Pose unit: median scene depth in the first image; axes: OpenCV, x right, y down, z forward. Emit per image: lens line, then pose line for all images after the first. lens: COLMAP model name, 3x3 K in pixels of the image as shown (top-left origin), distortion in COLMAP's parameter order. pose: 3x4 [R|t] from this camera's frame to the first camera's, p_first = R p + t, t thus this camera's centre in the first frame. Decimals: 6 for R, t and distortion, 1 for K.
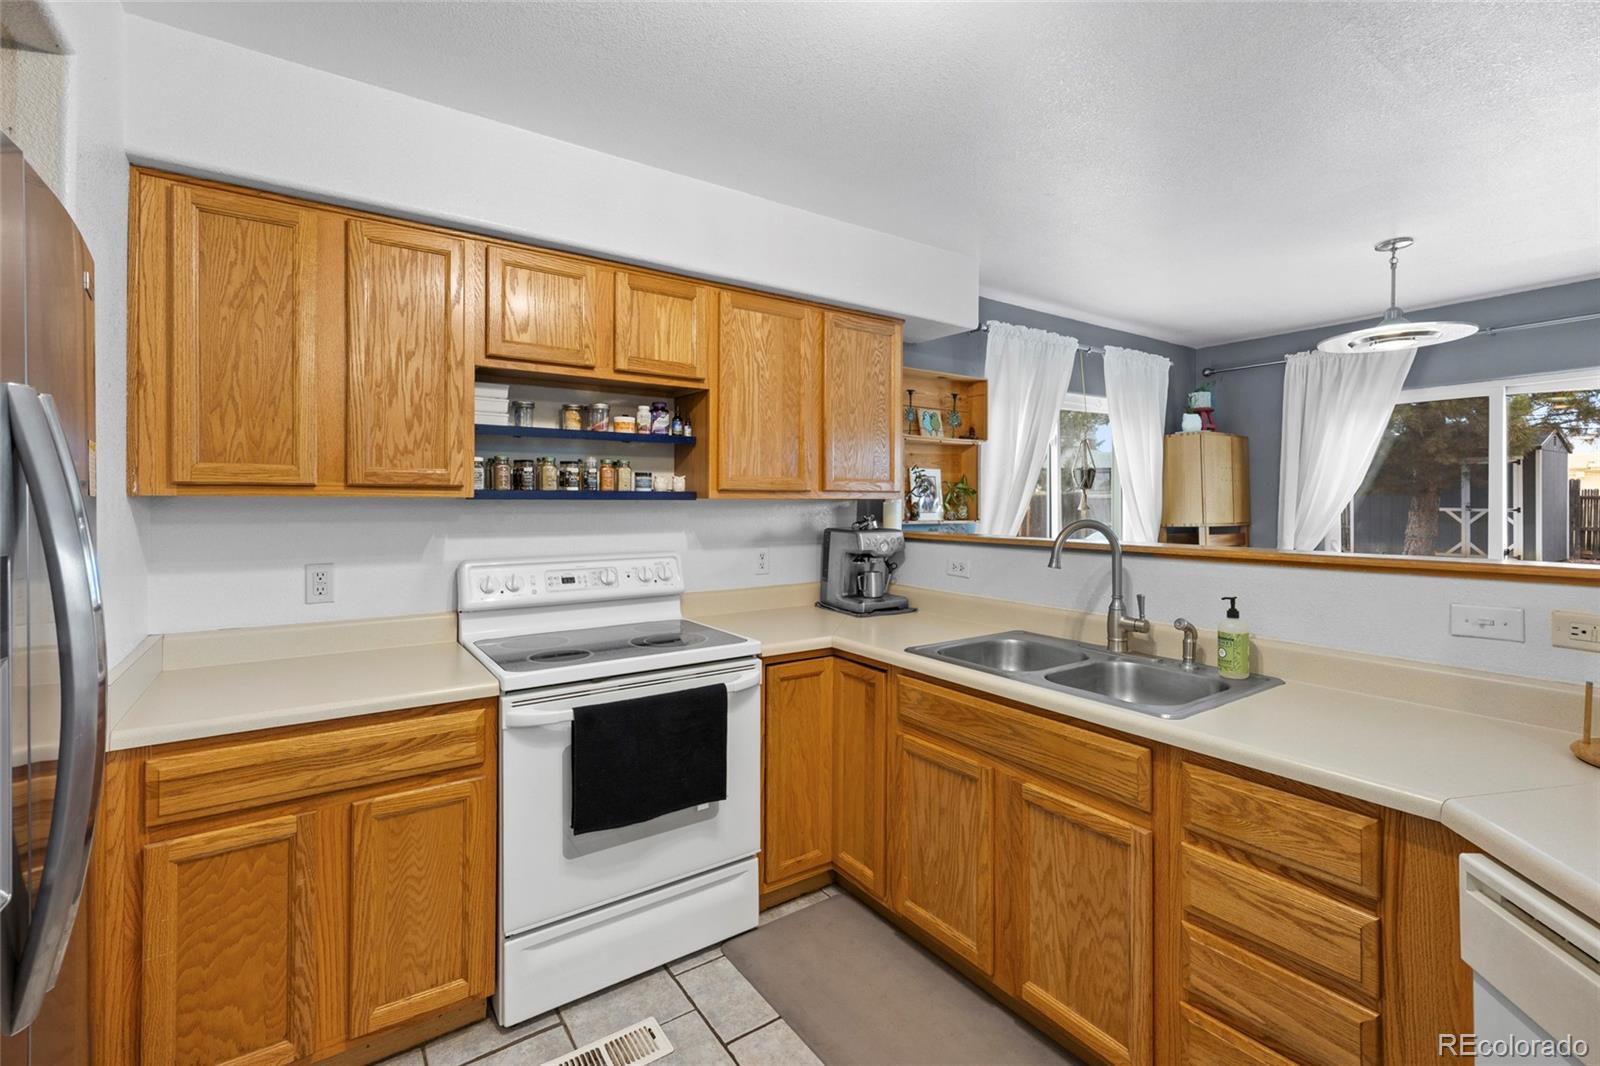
lens RADIAL K [[730.6, 0, 763.2], [0, 730.6, 506.3], [0, 0, 1]] dist [0.002028, 0.001481]
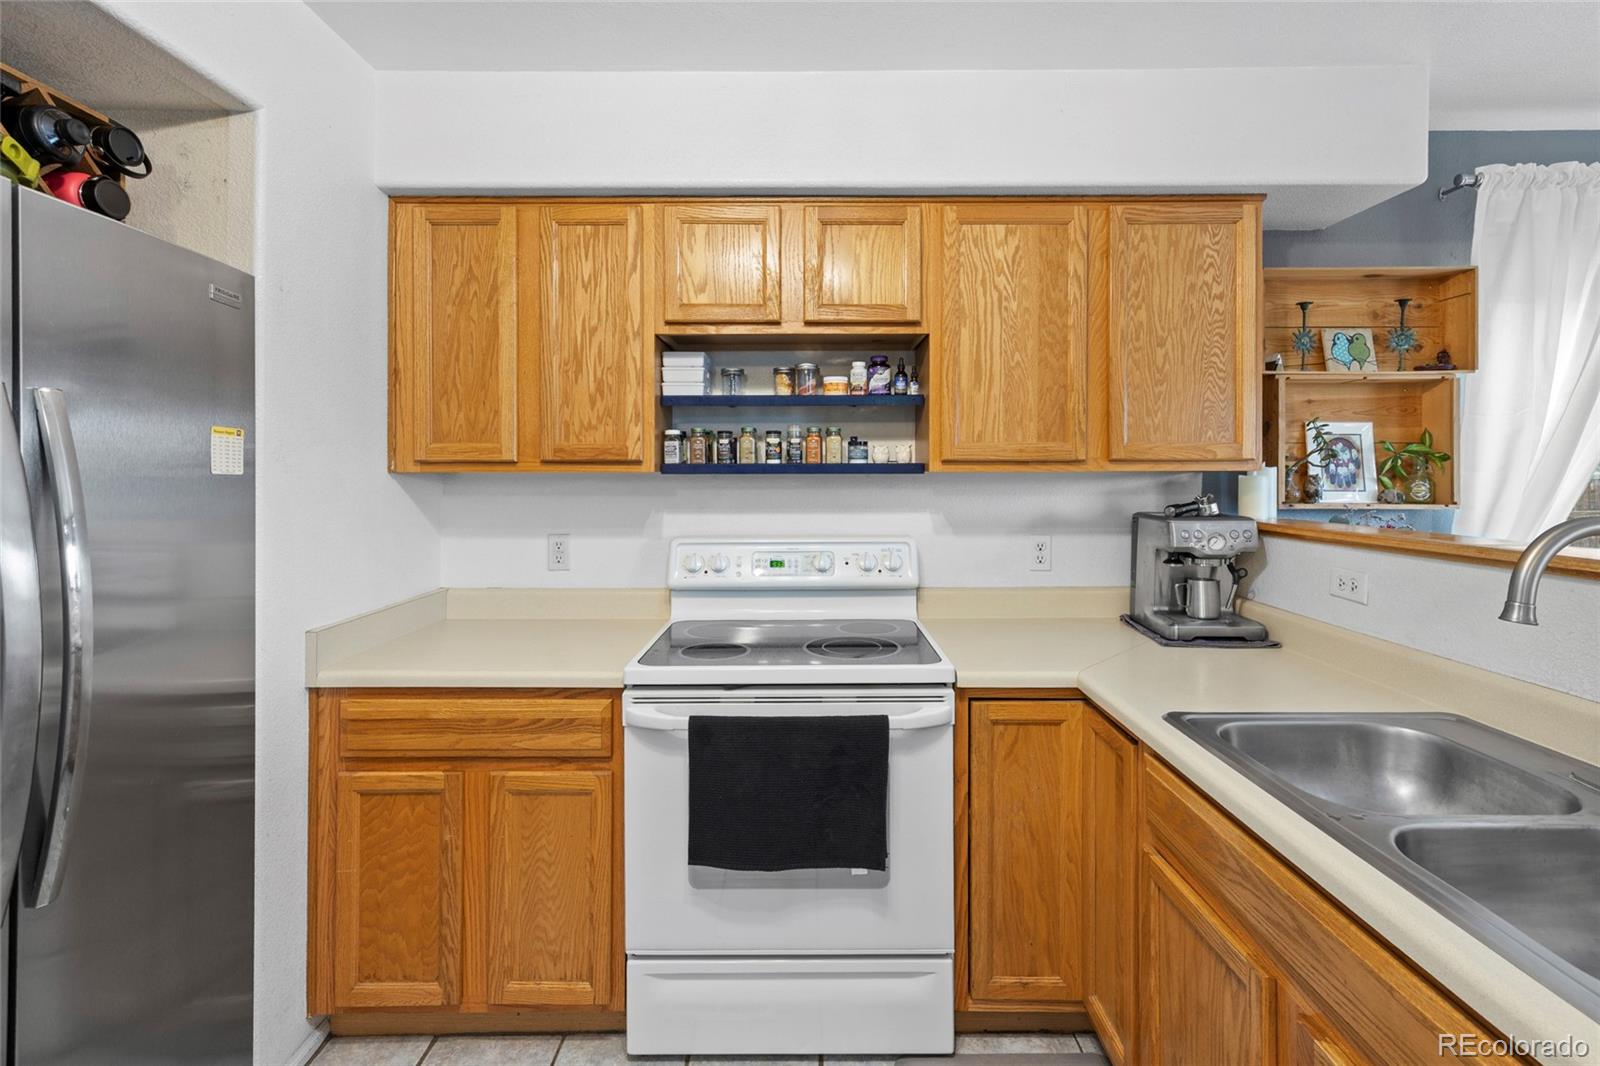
lens RADIAL K [[730.6, 0, 773.9], [0, 730.6, 472.8], [0, 0, 1]] dist [0.002028, 0.001481]
pose [[0.825005, -0.003028, -0.565117, 0.248769], [-0.000255, 0.999984, -0.005732, -0.005345], [0.565125, 0.004873, 0.824991, 0.273089]]
